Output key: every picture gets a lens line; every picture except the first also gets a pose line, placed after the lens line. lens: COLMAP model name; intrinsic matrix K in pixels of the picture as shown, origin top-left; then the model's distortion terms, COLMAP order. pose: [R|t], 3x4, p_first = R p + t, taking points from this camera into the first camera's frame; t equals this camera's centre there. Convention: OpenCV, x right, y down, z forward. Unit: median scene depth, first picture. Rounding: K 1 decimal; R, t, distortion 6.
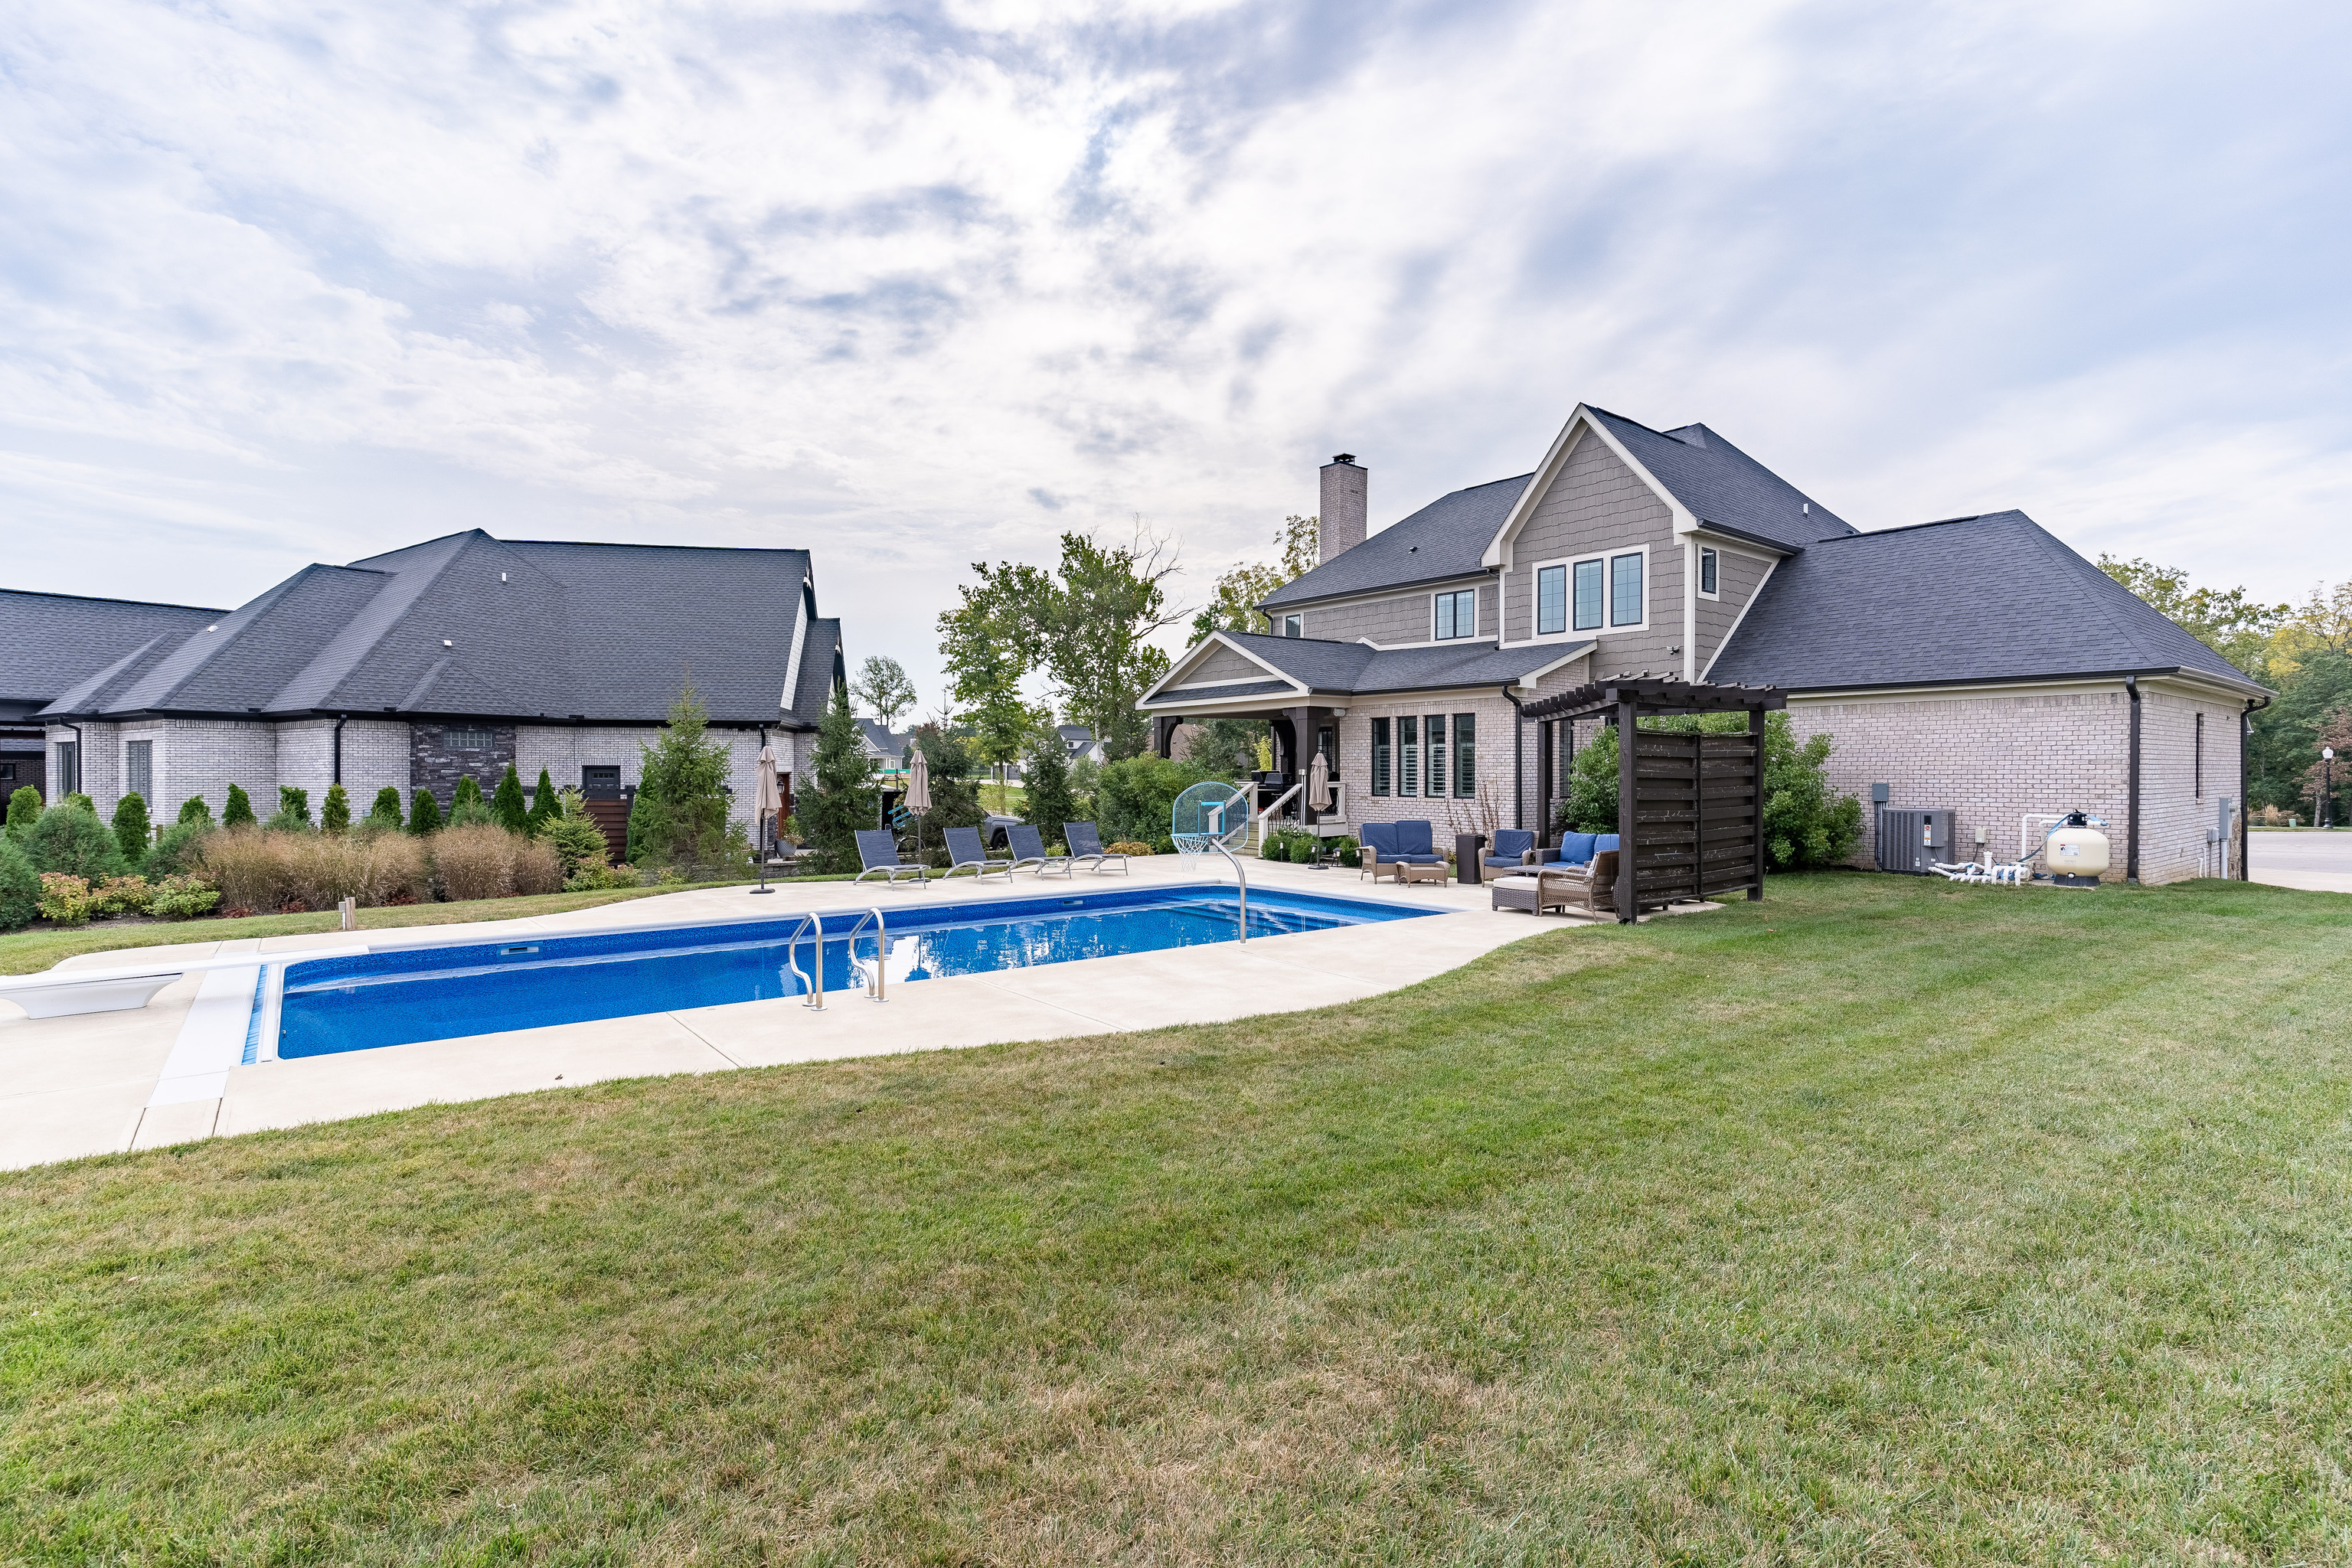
lens RADIAL K [[1112.4, 0, 1174.5], [0, 1112.4, 780.3], [0, 0, 1]] dist [0.000627, -0.000609]
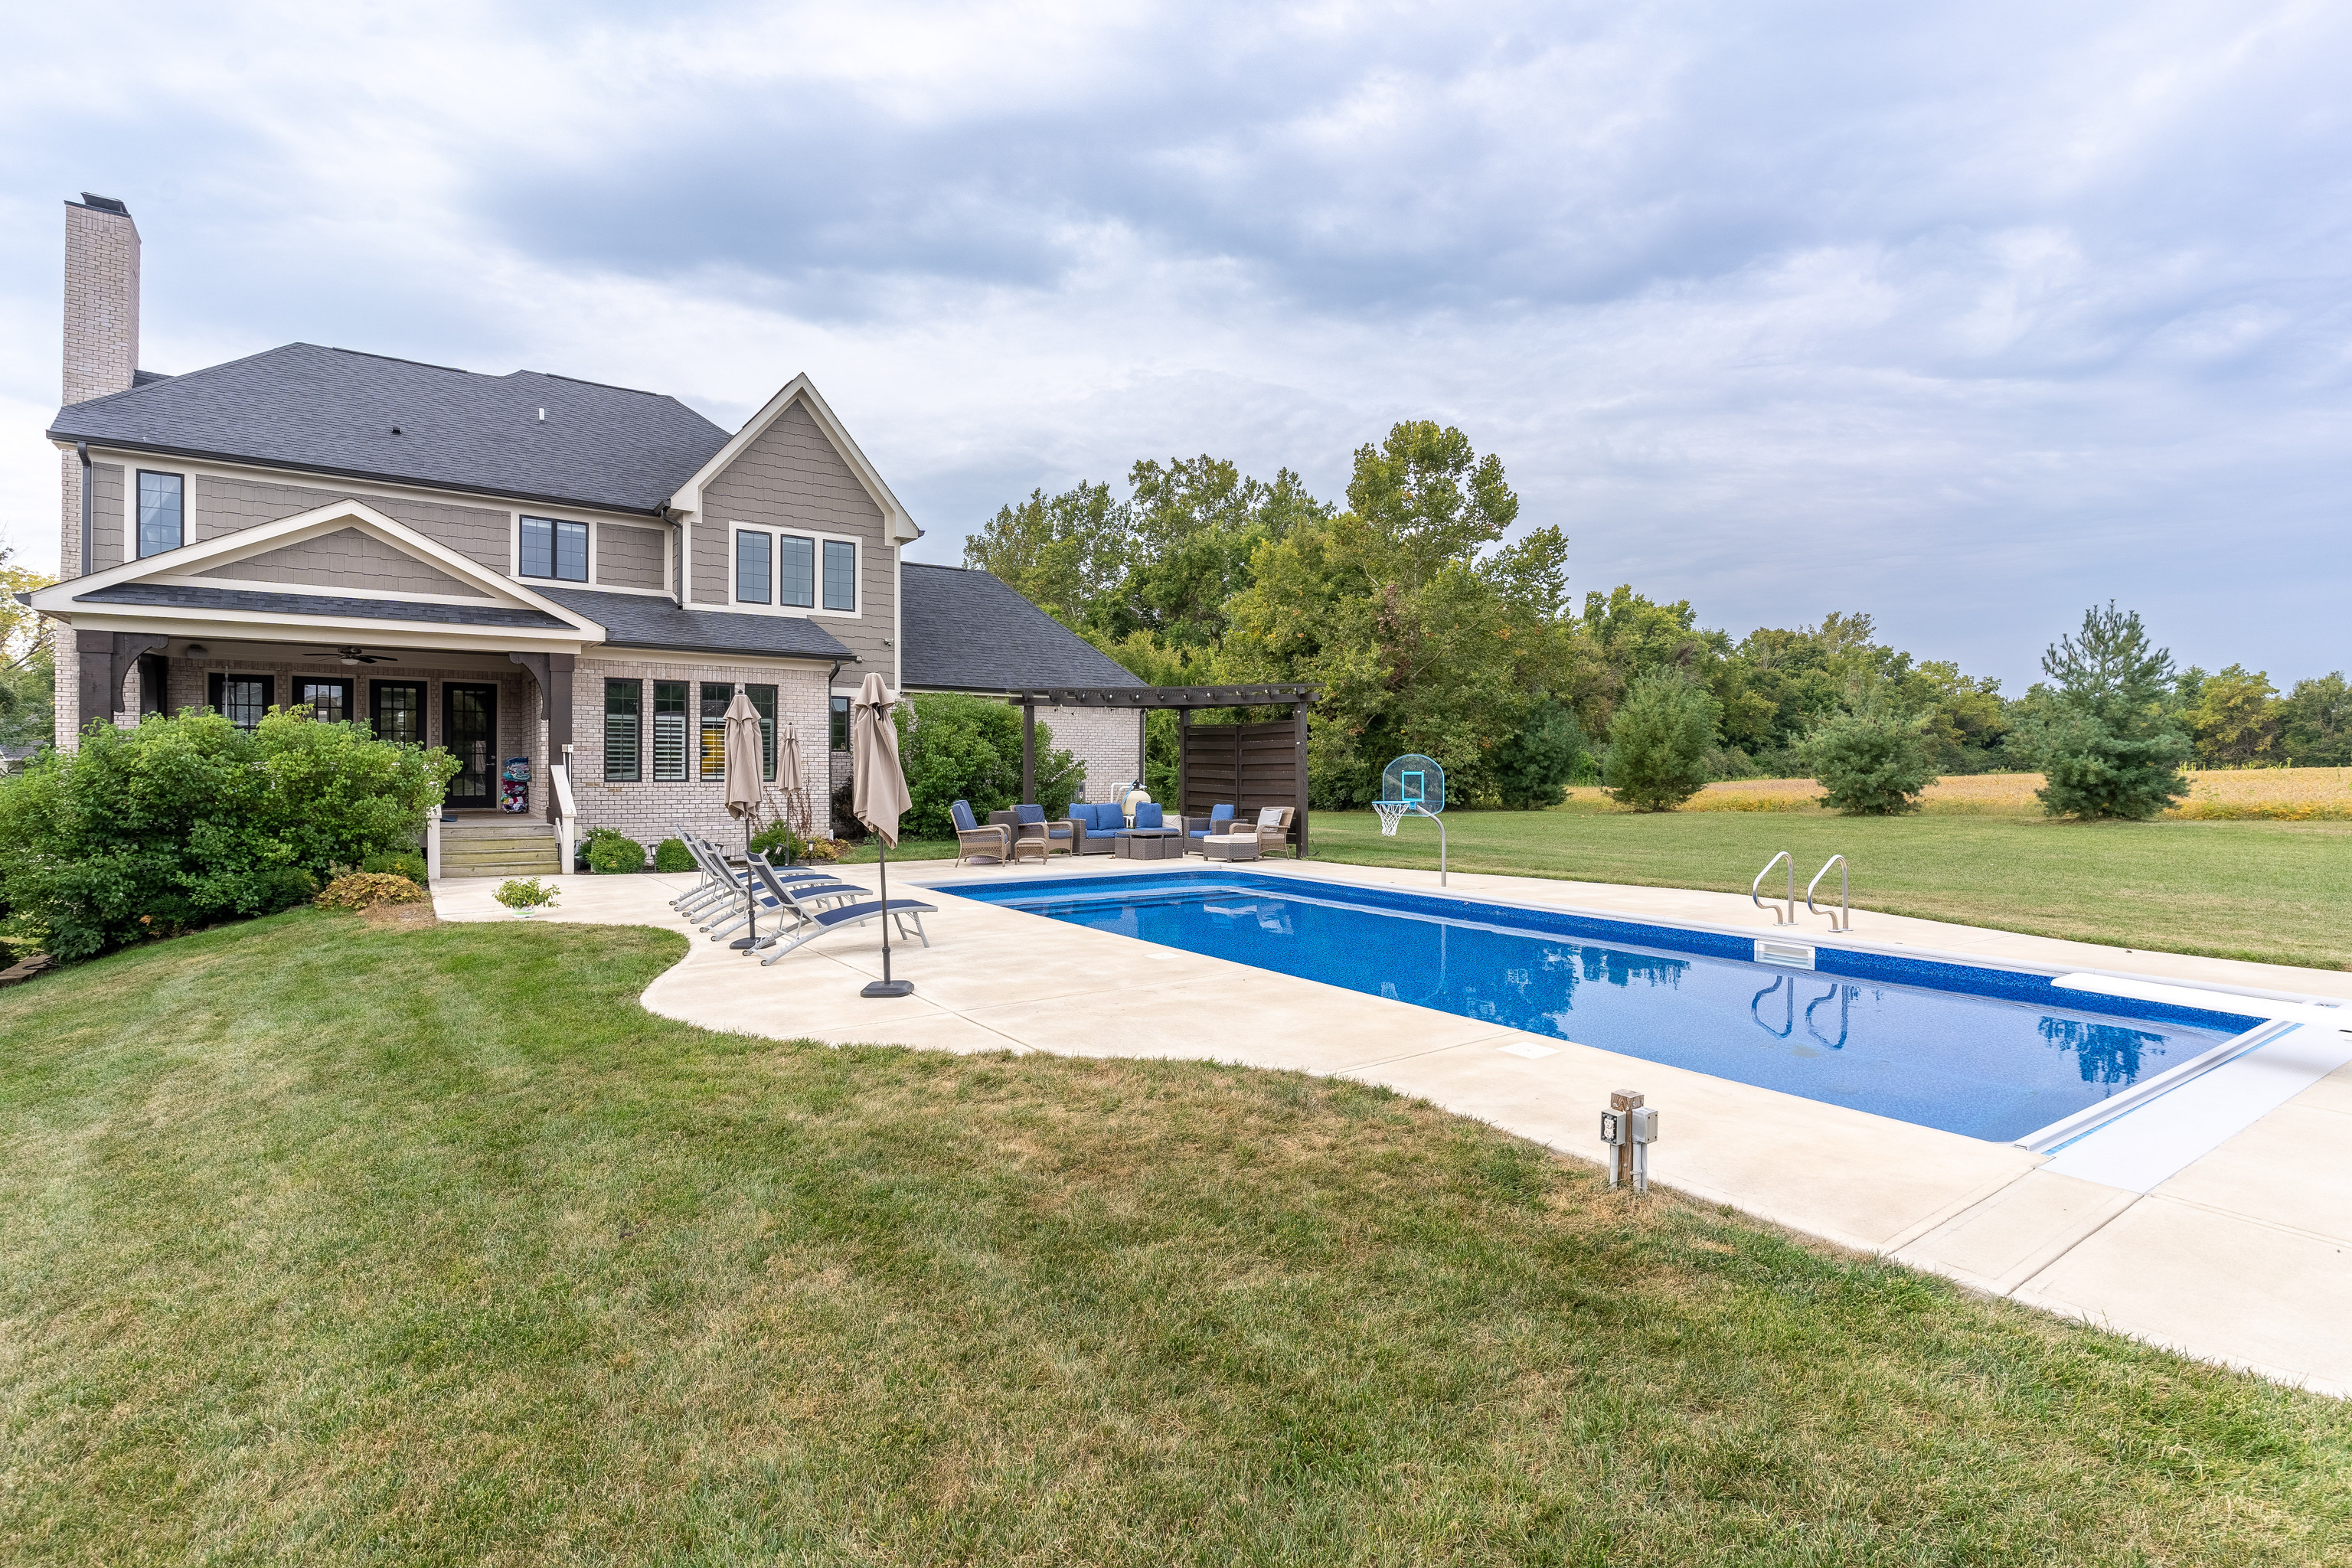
lens RADIAL K [[1112.4, 0, 1174.5], [0, 1112.4, 780.3], [0, 0, 1]] dist [0.000627, -0.000609]
pose [[0.059136, -0.012274, 0.998174, -0.563195], [0.005826, 0.999912, 0.011950, 0.006917], [-0.998233, 0.005109, 0.059202, 0.588035]]
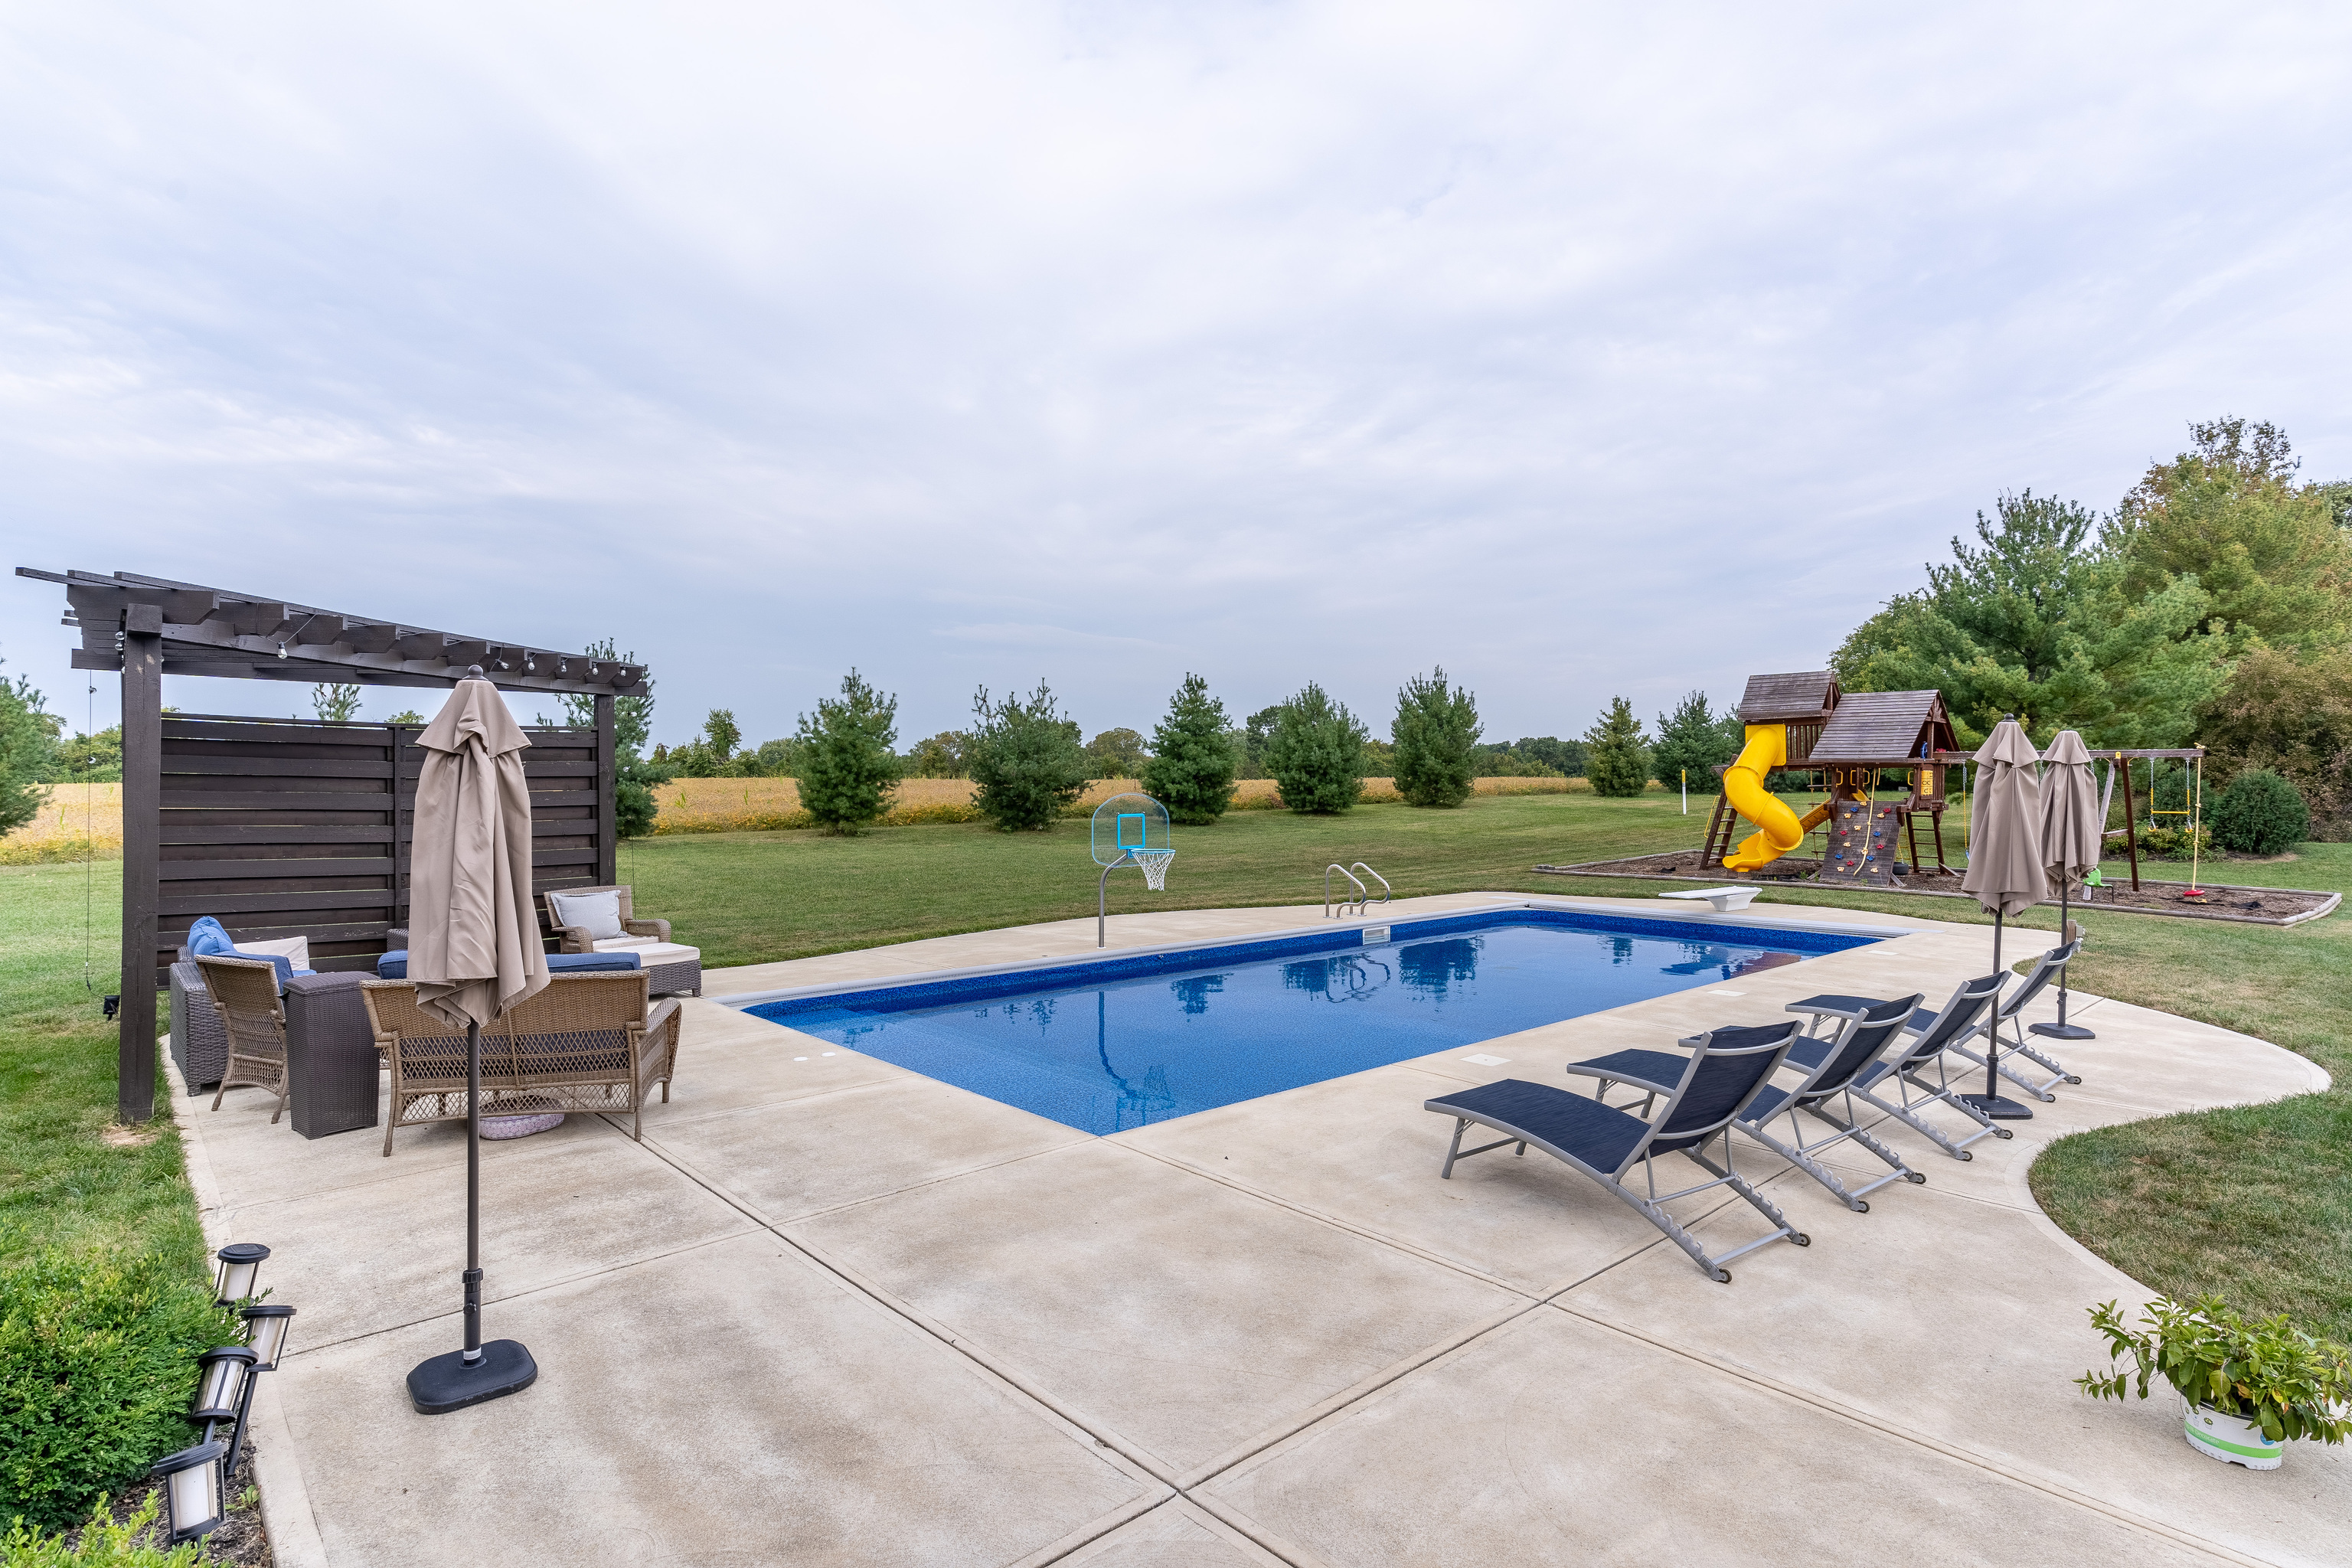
lens RADIAL K [[1204.3, 0, 1171.7], [0, 1204.3, 787.5], [0, 0, 1]] dist [-0.005611, 0.000420]
pose [[-0.997618, -0.002452, -0.068943, 0.032055], [-0.003246, 0.999930, 0.011399, -0.007235], [0.068910, 0.011596, -0.997555, 1.022694]]
